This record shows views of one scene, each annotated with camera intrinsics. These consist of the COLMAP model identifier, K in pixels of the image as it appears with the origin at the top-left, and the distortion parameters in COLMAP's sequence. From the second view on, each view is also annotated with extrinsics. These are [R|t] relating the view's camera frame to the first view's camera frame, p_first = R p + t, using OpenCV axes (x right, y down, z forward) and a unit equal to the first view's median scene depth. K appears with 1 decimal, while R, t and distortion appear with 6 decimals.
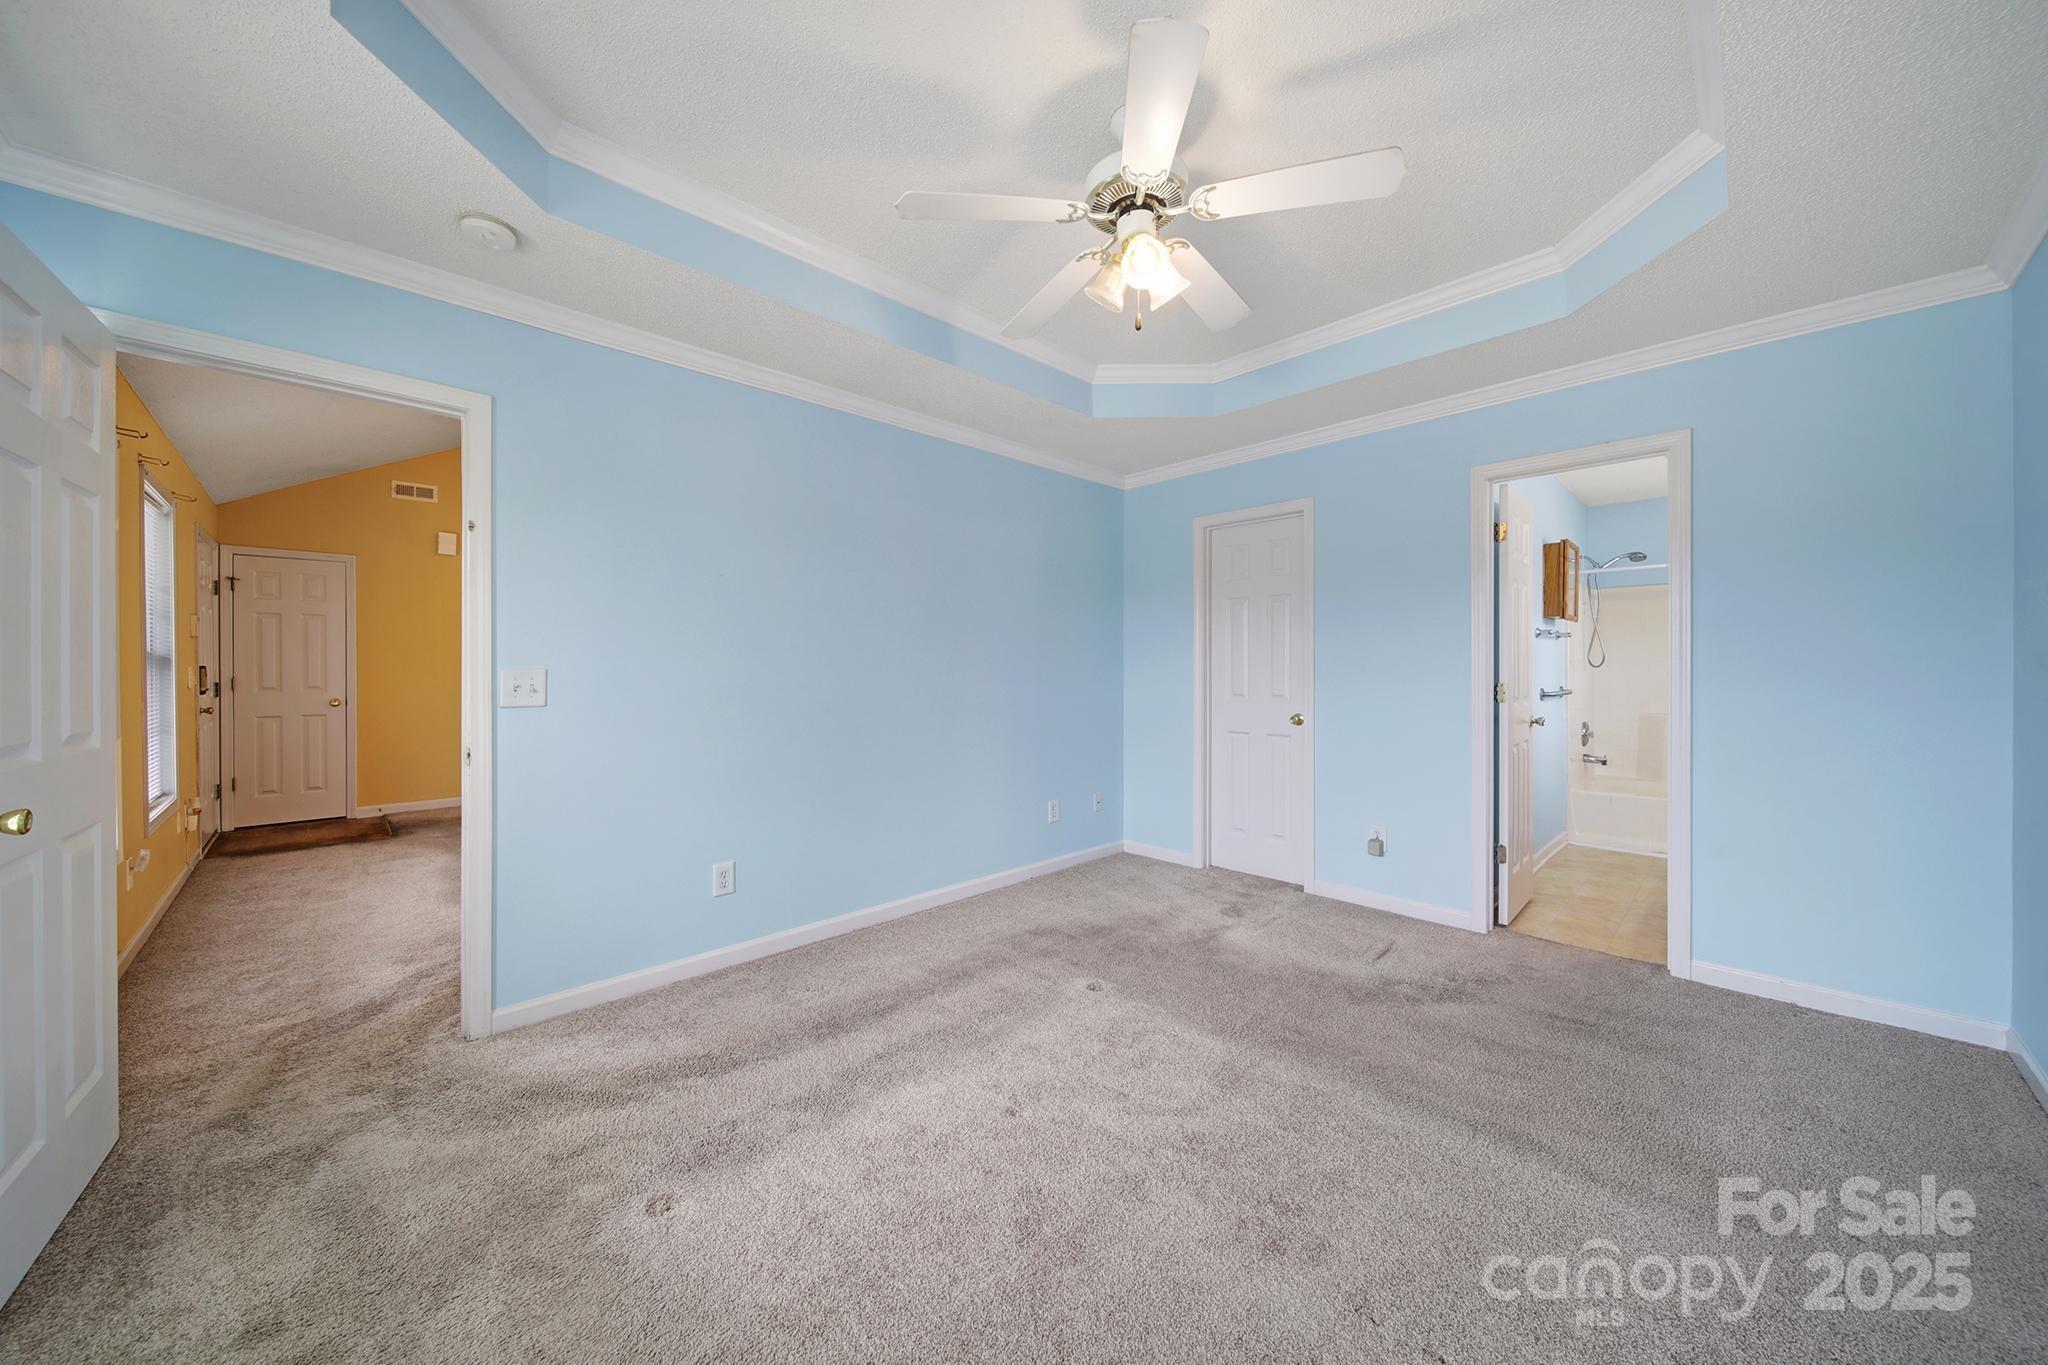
lens RADIAL K [[713.8, 0, 1021.5], [0, 713.8, 670.3], [0, 0, 1]] dist [-0.002378, -0.000212]
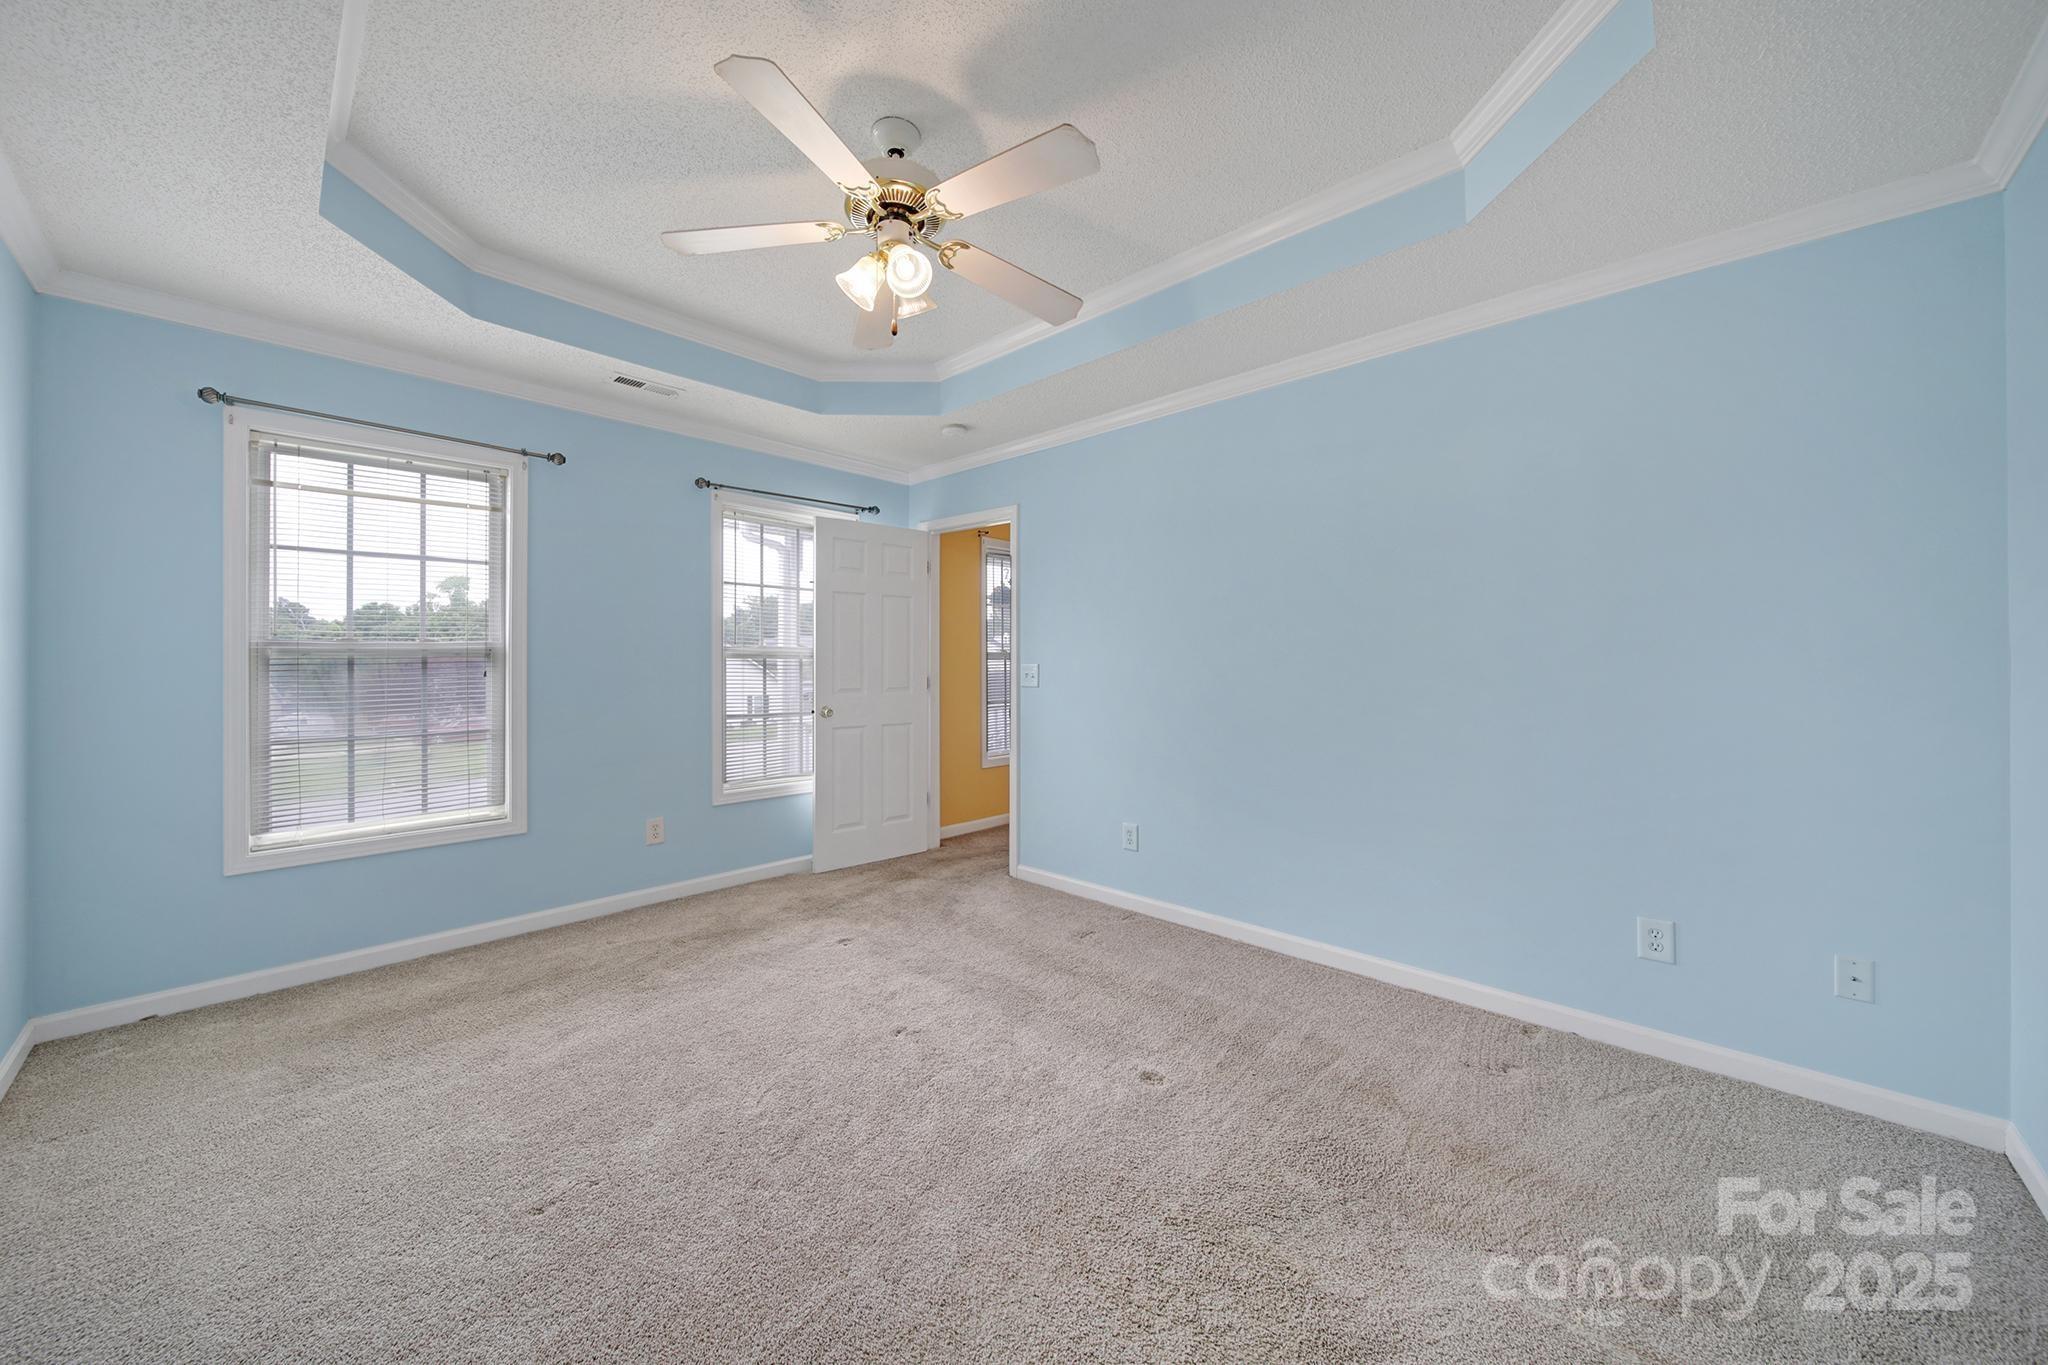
lens RADIAL K [[713.8, 0, 1021.5], [0, 713.8, 670.3], [0, 0, 1]] dist [-0.002378, -0.000212]
pose [[0.045684, 0.008623, -0.998919, 0.674782], [0.000779, 0.999962, 0.008667, -0.000833], [0.998956, -0.001174, 0.045676, 0.647928]]
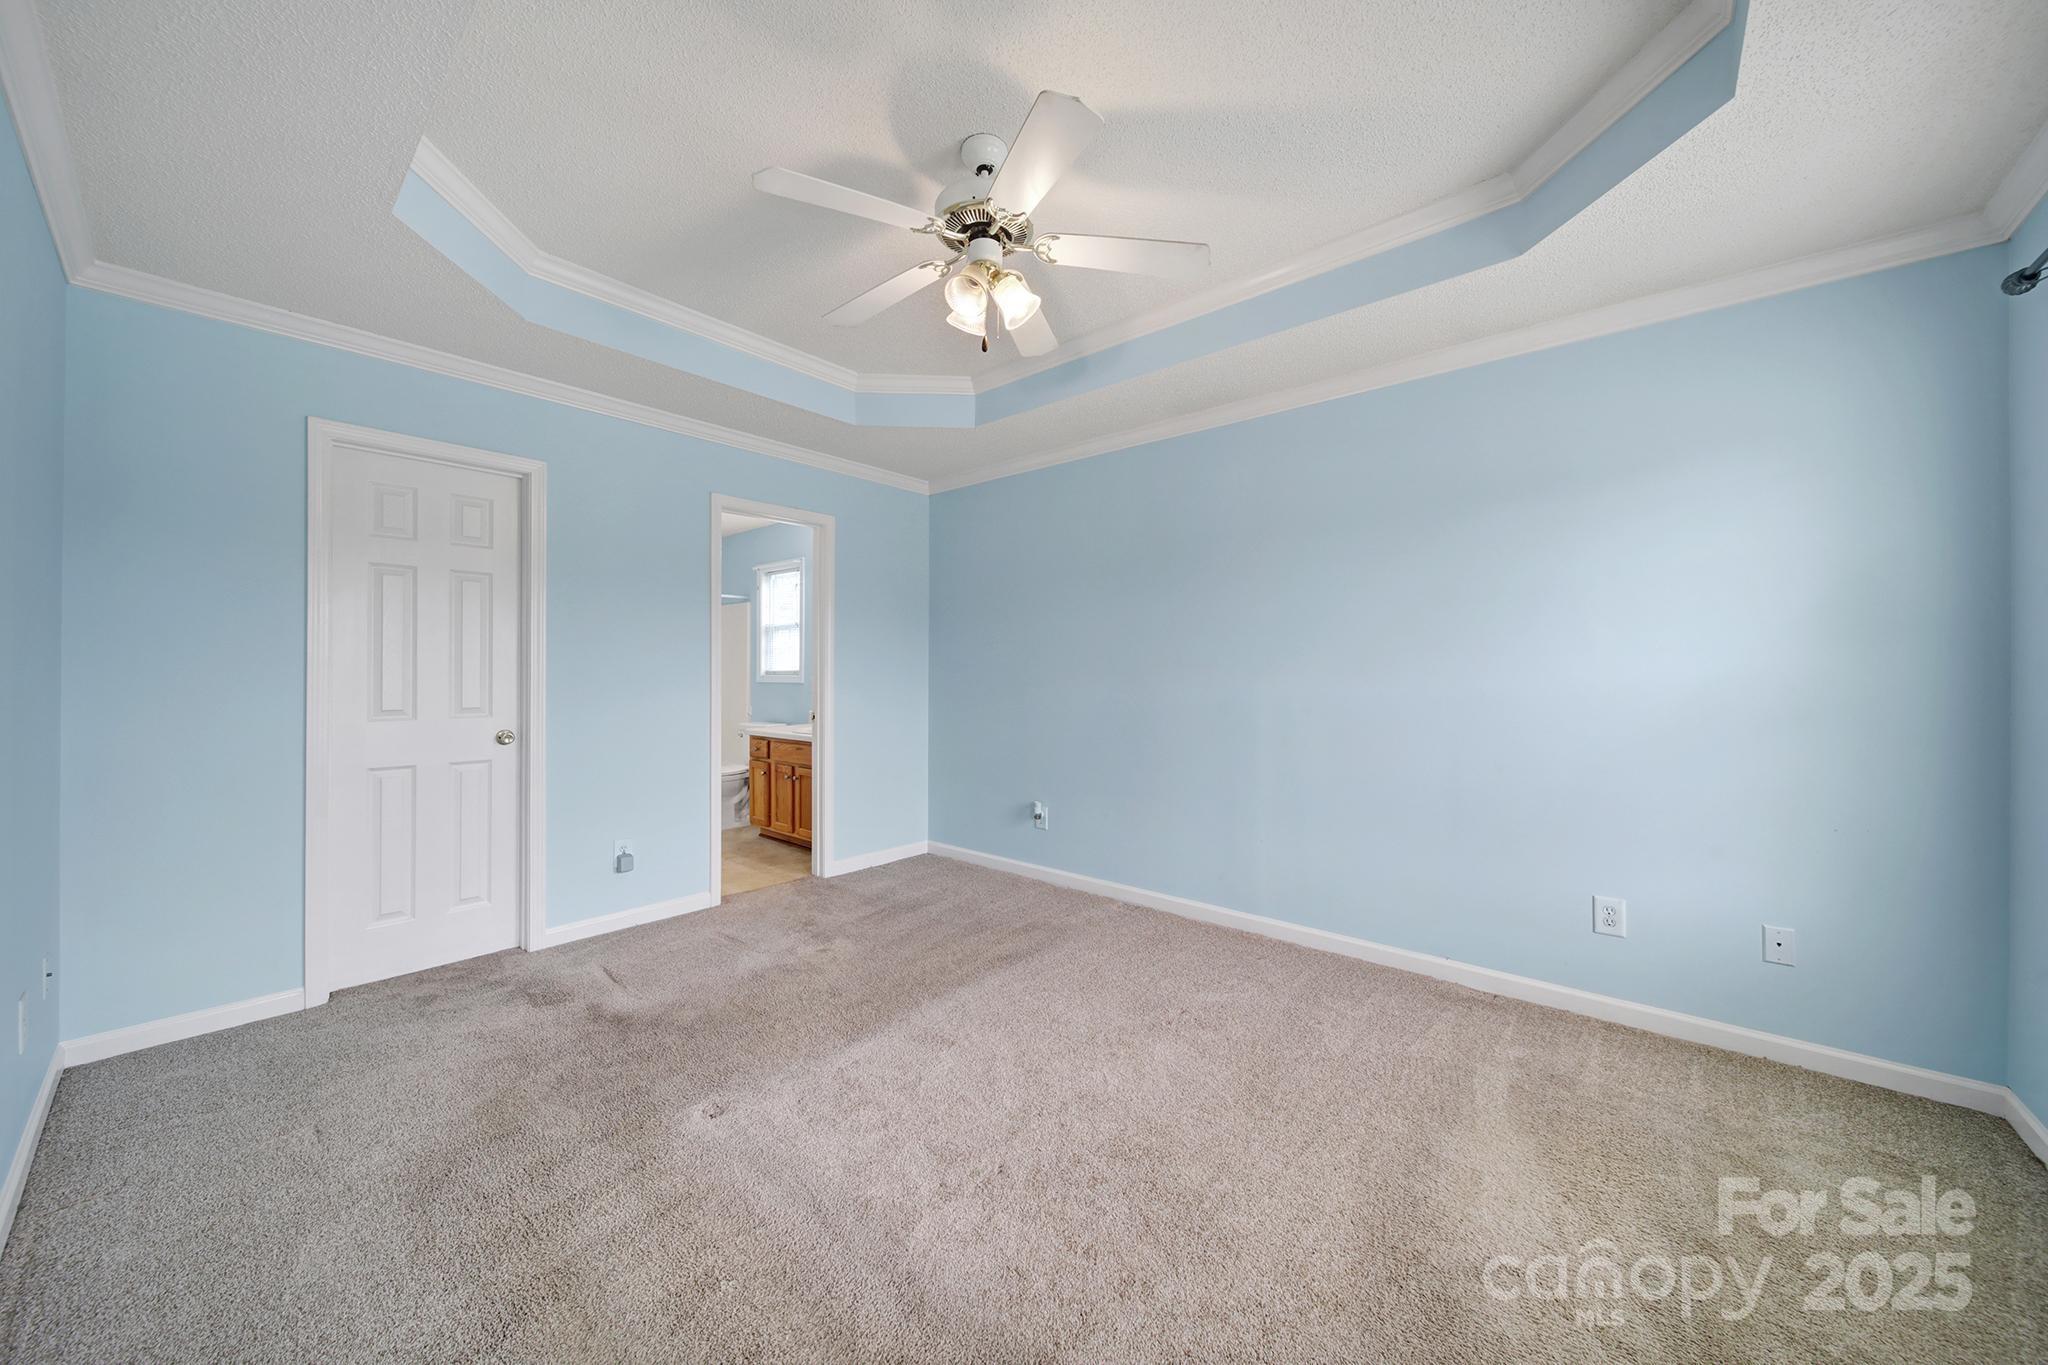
lens RADIAL K [[713.8, 0, 1021.5], [0, 713.8, 670.3], [0, 0, 1]] dist [-0.002378, -0.000212]
pose [[-0.089056, 0.005983, 0.996009, -0.518362], [0.000042, 0.999982, -0.006004, 0.000732], [-0.996027, -0.000493, -0.089054, 0.603192]]
